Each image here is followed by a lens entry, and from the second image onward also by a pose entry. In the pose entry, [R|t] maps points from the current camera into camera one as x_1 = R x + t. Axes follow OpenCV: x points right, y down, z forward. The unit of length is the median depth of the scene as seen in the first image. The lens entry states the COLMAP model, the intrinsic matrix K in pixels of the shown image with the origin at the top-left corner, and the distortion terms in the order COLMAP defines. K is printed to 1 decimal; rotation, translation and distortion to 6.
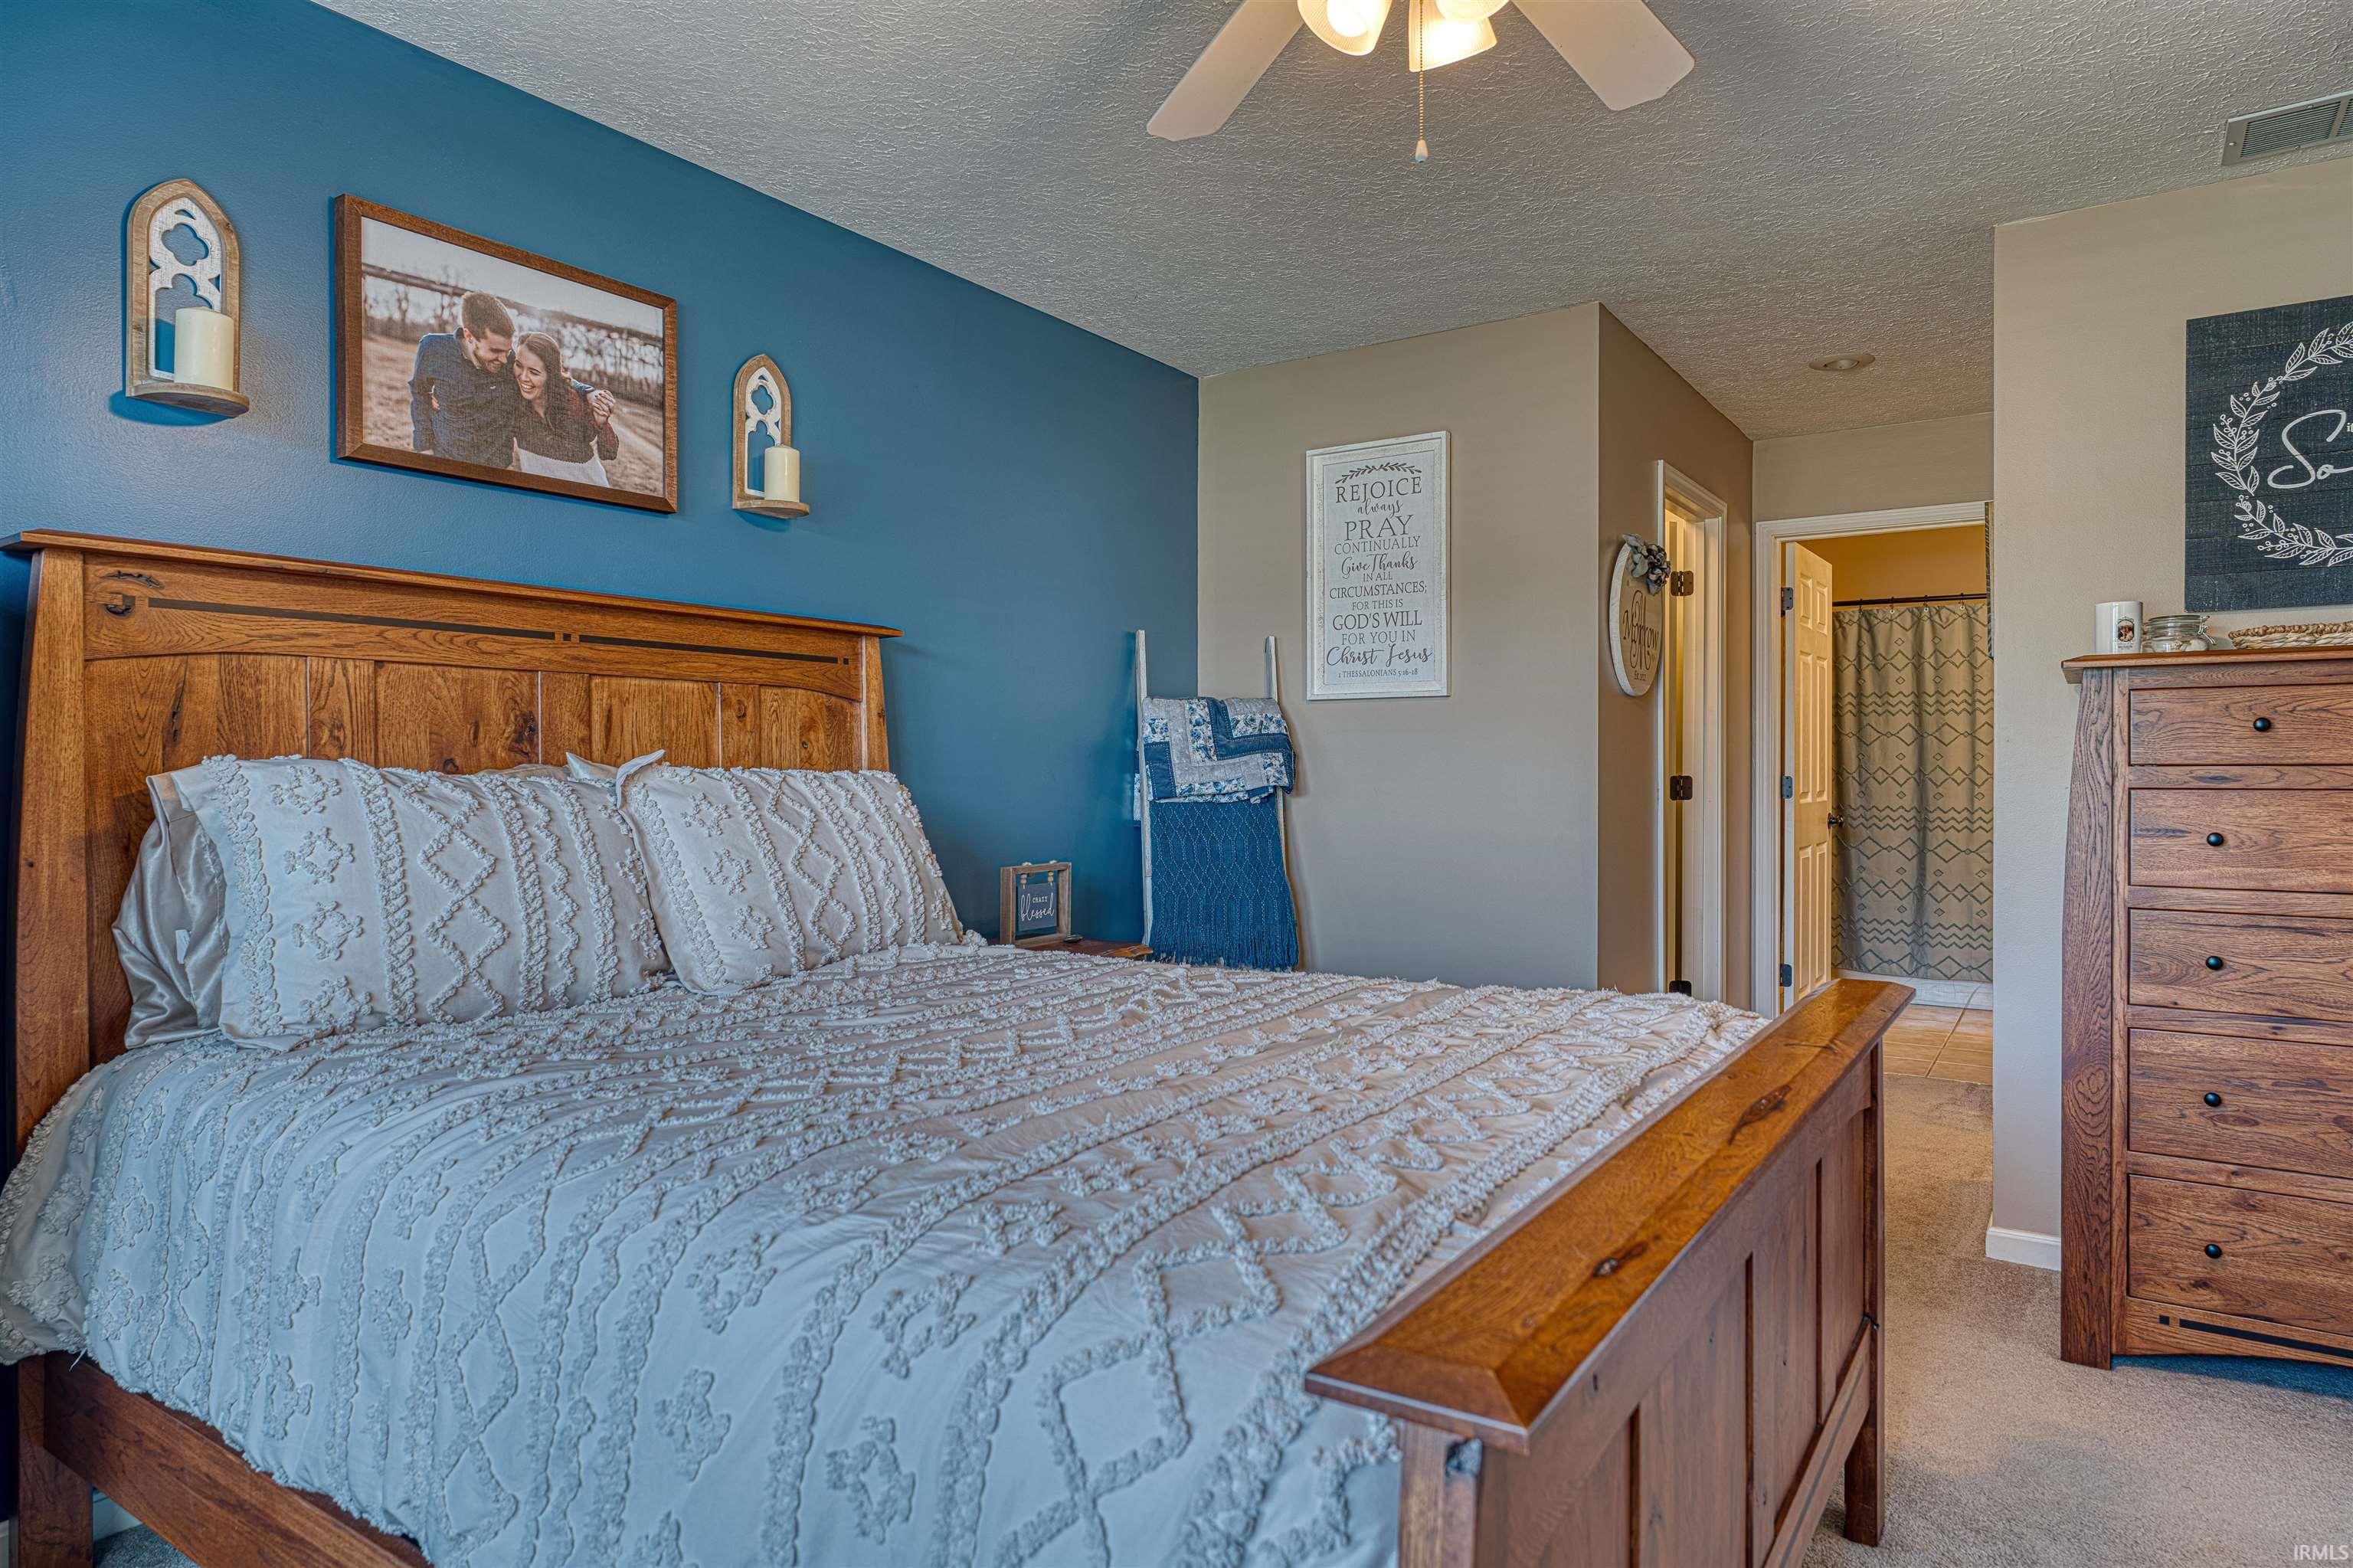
lens RADIAL K [[1370.0, 0, 1176.5], [0, 1370.0, 784.0], [0, 0, 1]] dist [-0.004798, -0.000968]
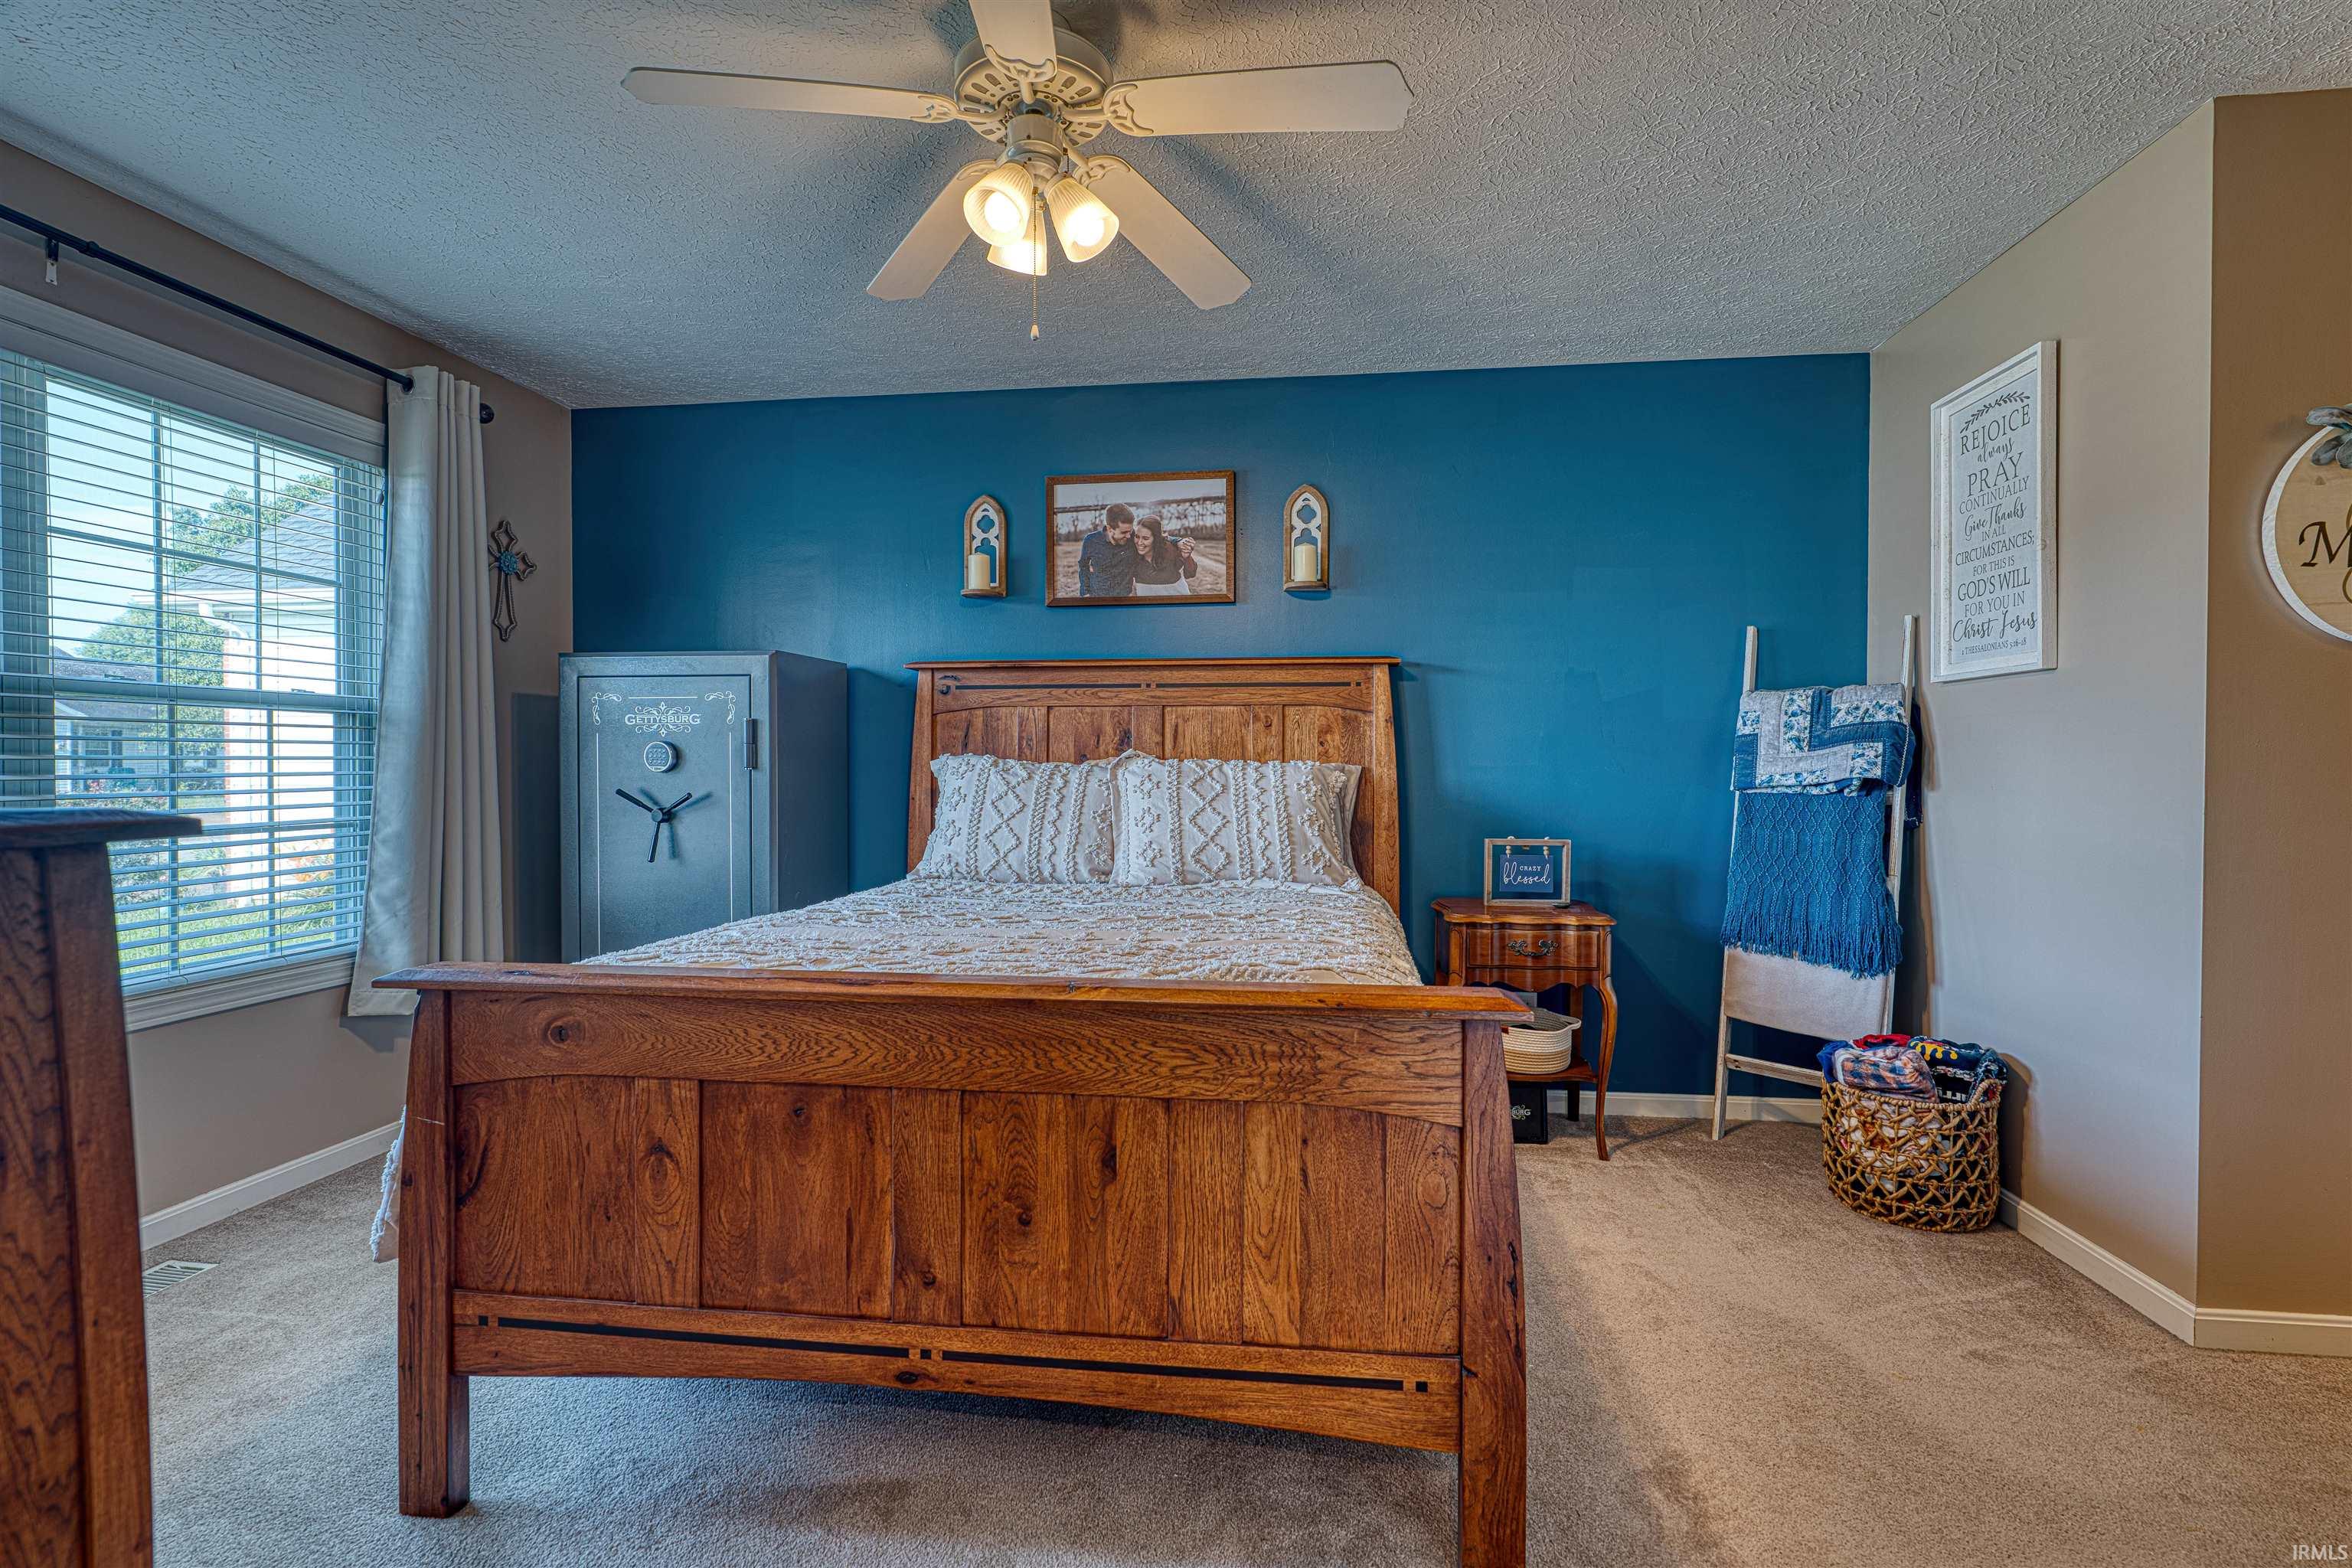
lens RADIAL K [[1086.2, 0, 1177.5], [0, 1086.2, 779.9], [0, 0, 1]] dist [-0.008560, 0.003313]
pose [[0.455938, 0.013599, -0.889908, 0.758833], [-0.010561, 0.999896, 0.009869, 0.000488], [0.889949, 0.004898, 0.456034, 0.361779]]
